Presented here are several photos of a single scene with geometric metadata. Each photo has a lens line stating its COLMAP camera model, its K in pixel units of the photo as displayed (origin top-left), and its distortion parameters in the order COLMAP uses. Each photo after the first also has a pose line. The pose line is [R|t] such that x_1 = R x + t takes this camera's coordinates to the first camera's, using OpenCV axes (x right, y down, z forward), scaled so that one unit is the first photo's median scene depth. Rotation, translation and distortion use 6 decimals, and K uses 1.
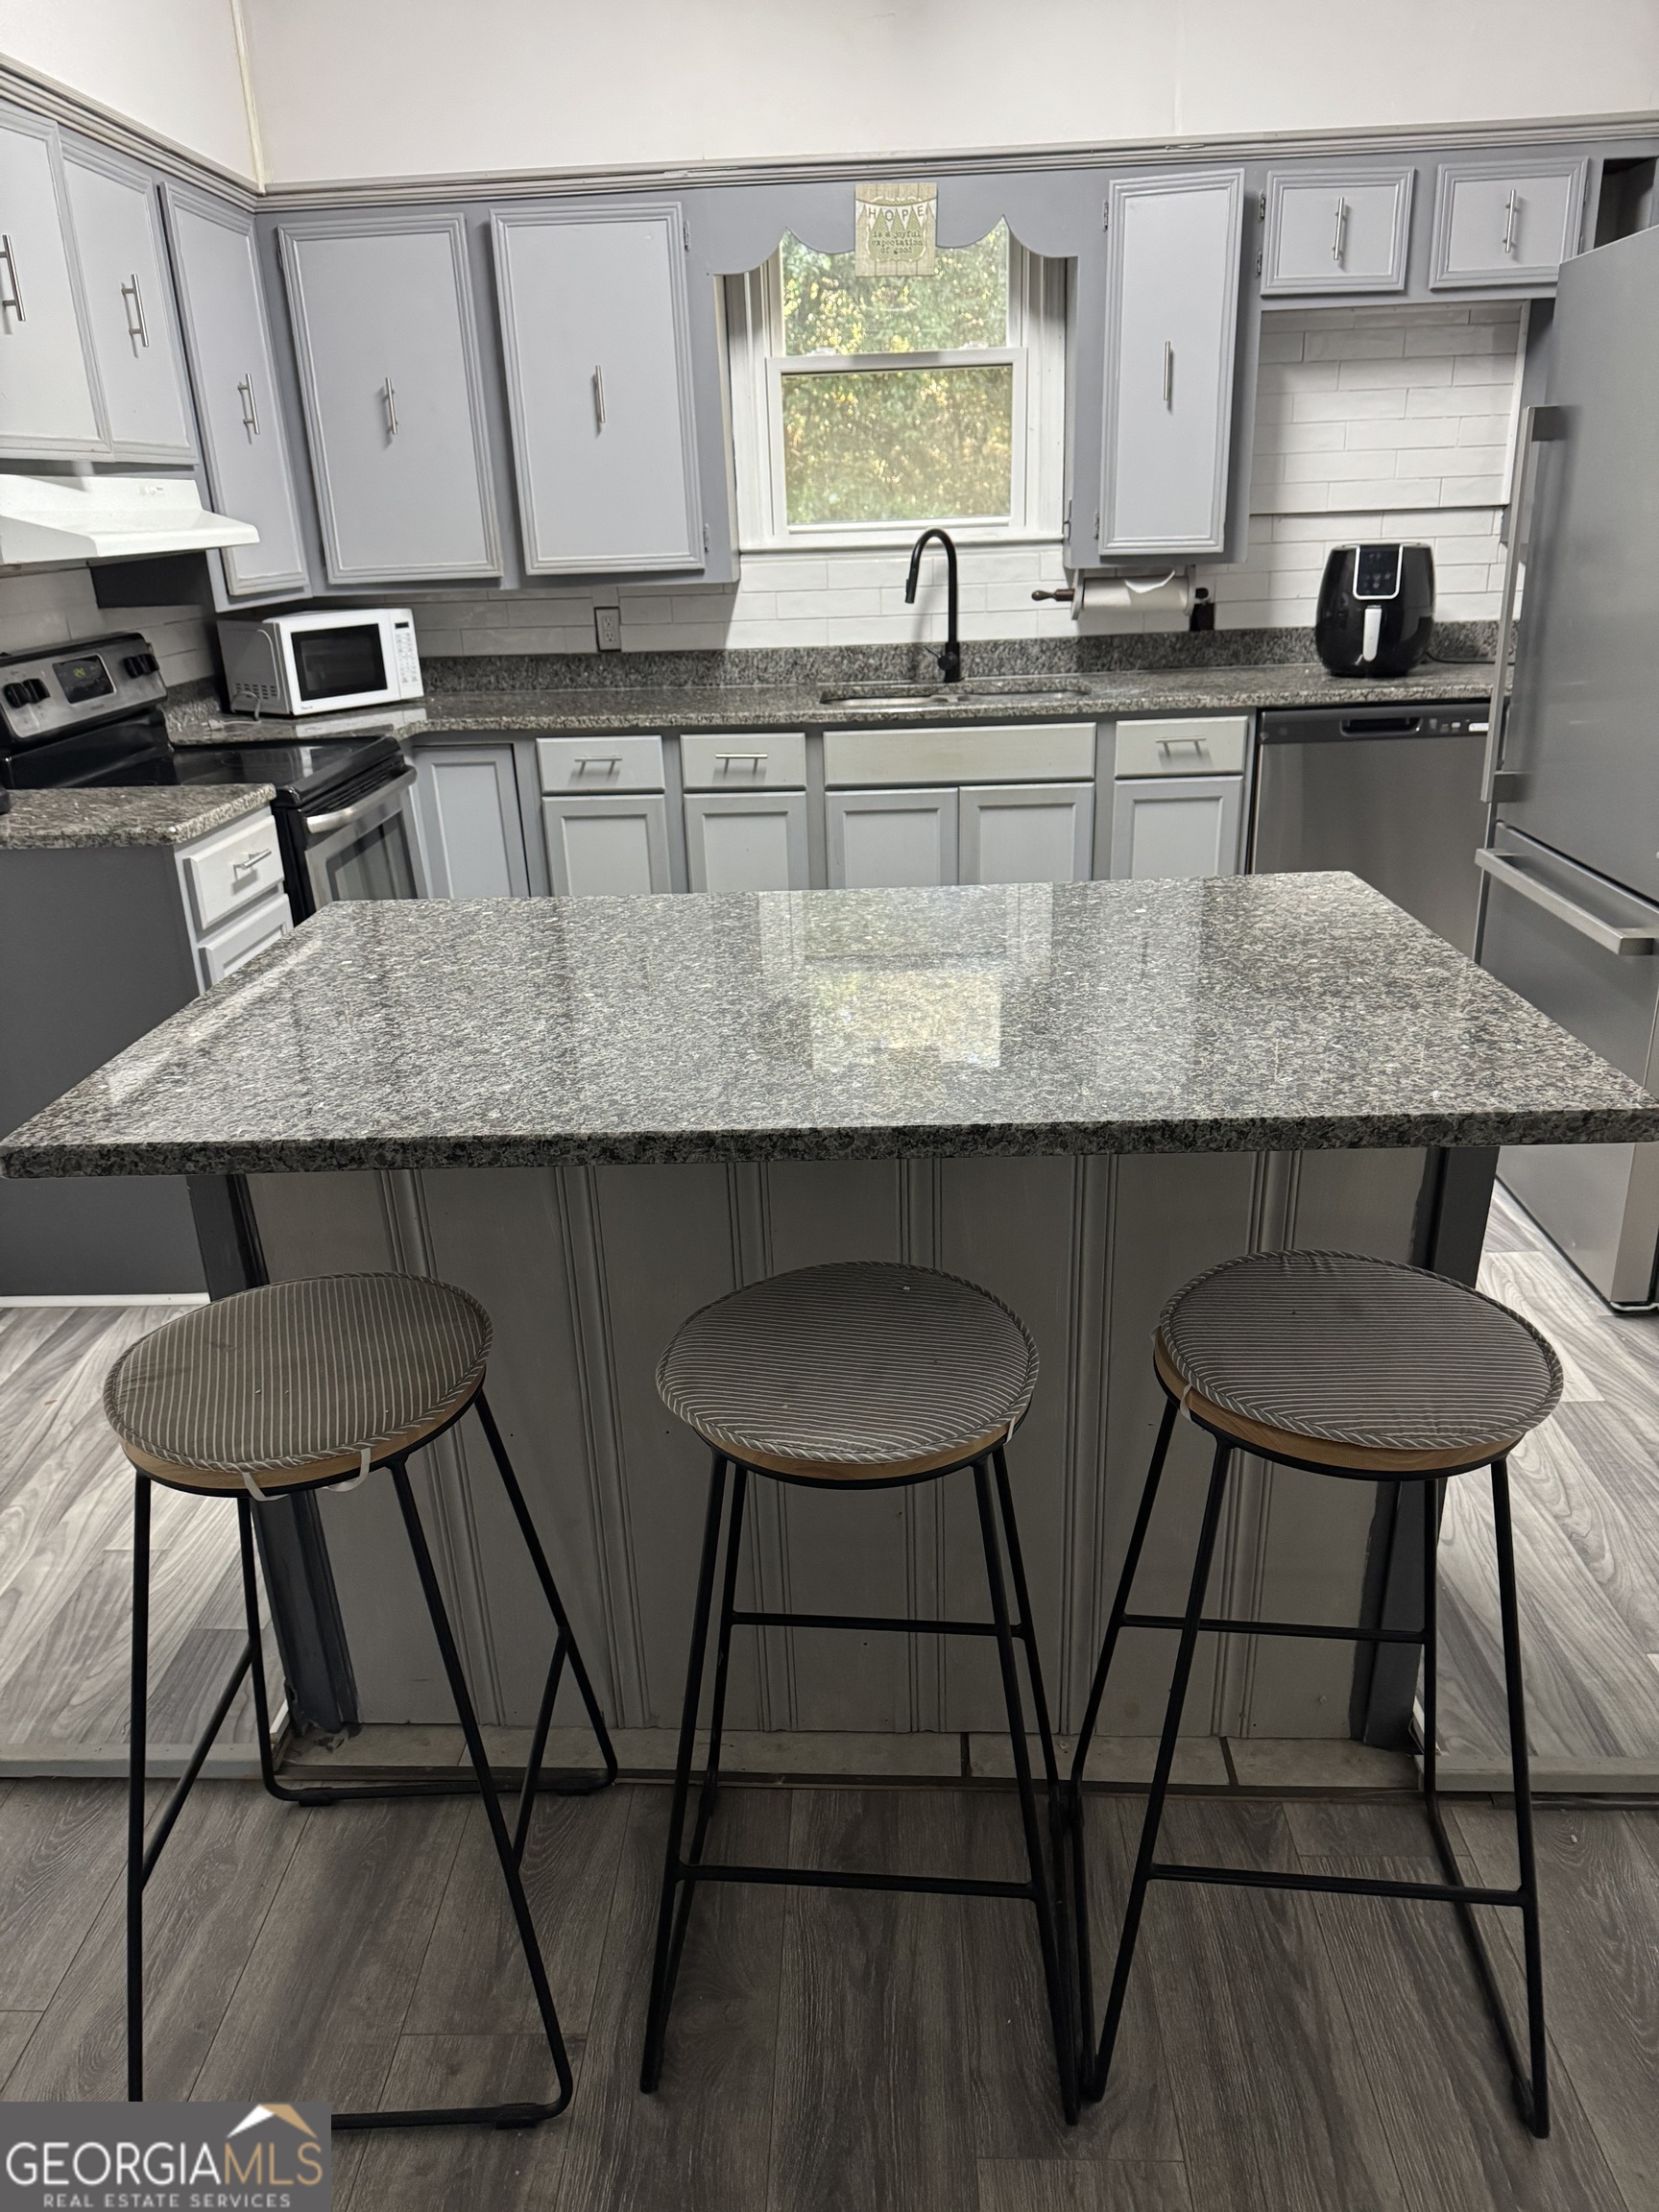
lens RADIAL K [[1587.8, 0, 816.3], [0, 1587.8, 1121.0], [0, 0, 1]] dist [0.034429, -0.009772]
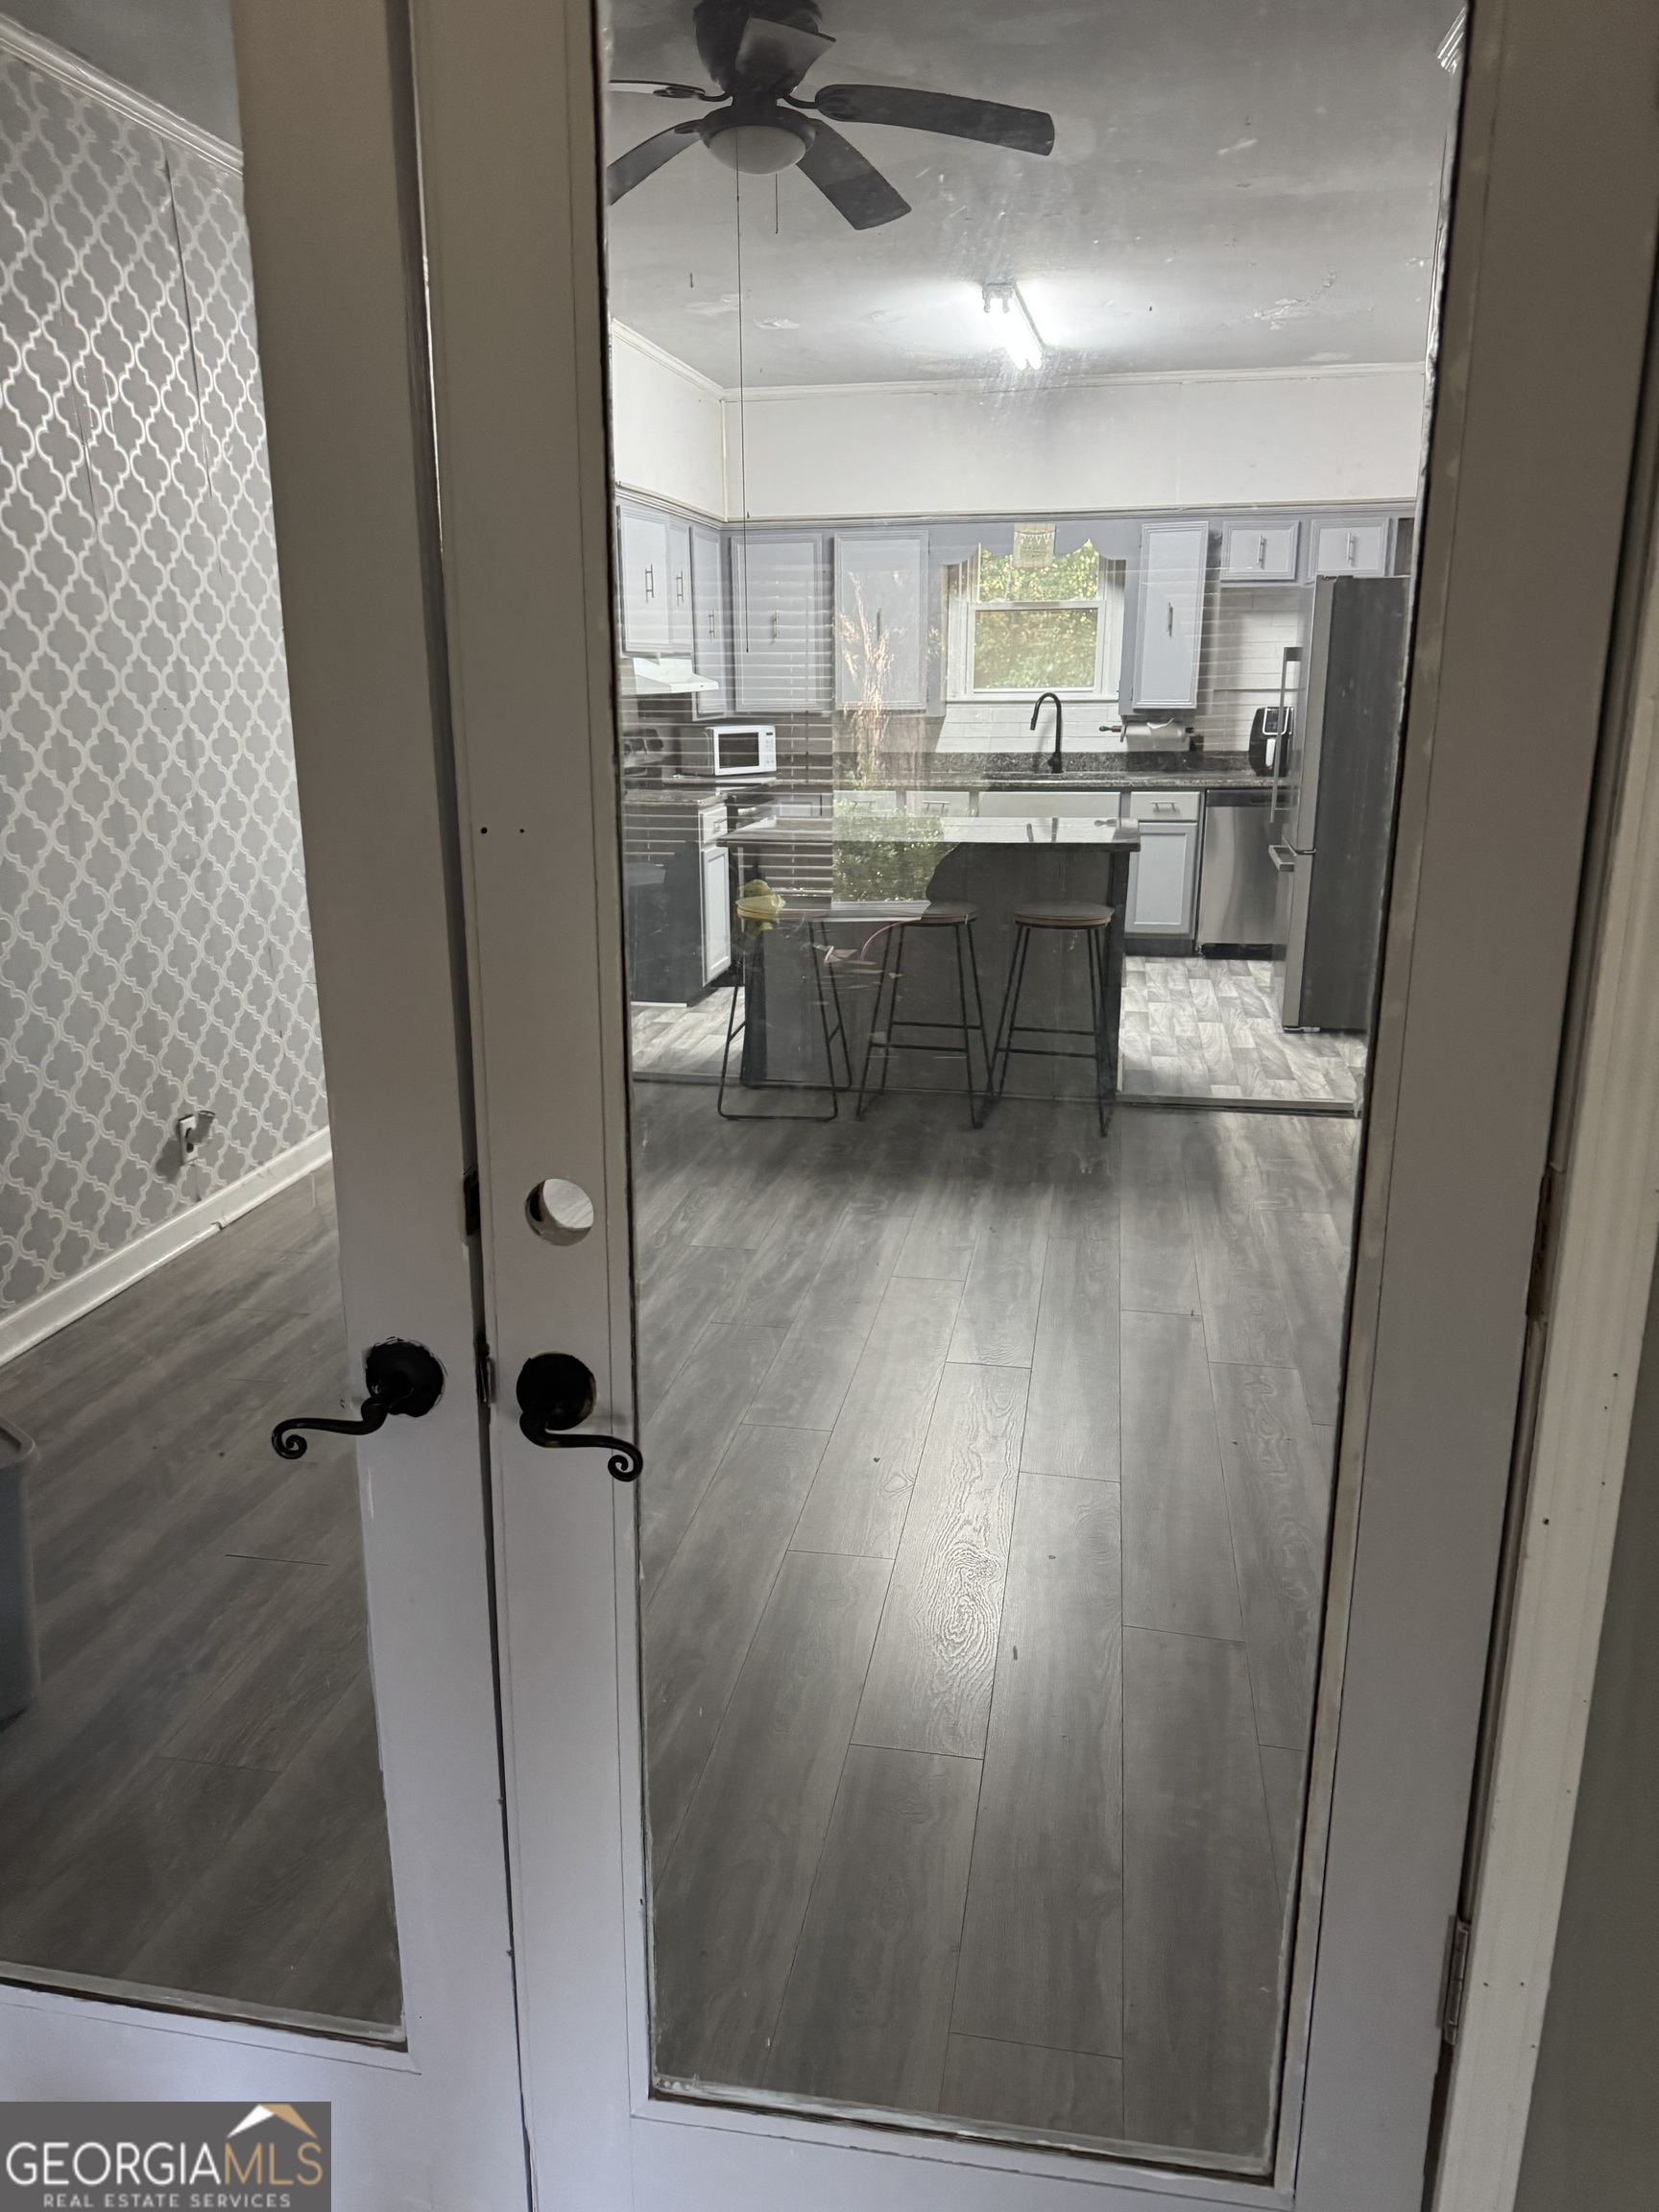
lens RADIAL K [[1587.8, 0, 813.4], [0, 1587.8, 1198.7], [0, 0, 1]] dist [0.034429, -0.009772]
pose [[0.987301, 0.075310, -0.139876, 0.110903], [-0.081828, 0.995785, -0.041438, 0.341709], [0.136166, 0.052357, 0.989302, -0.913682]]
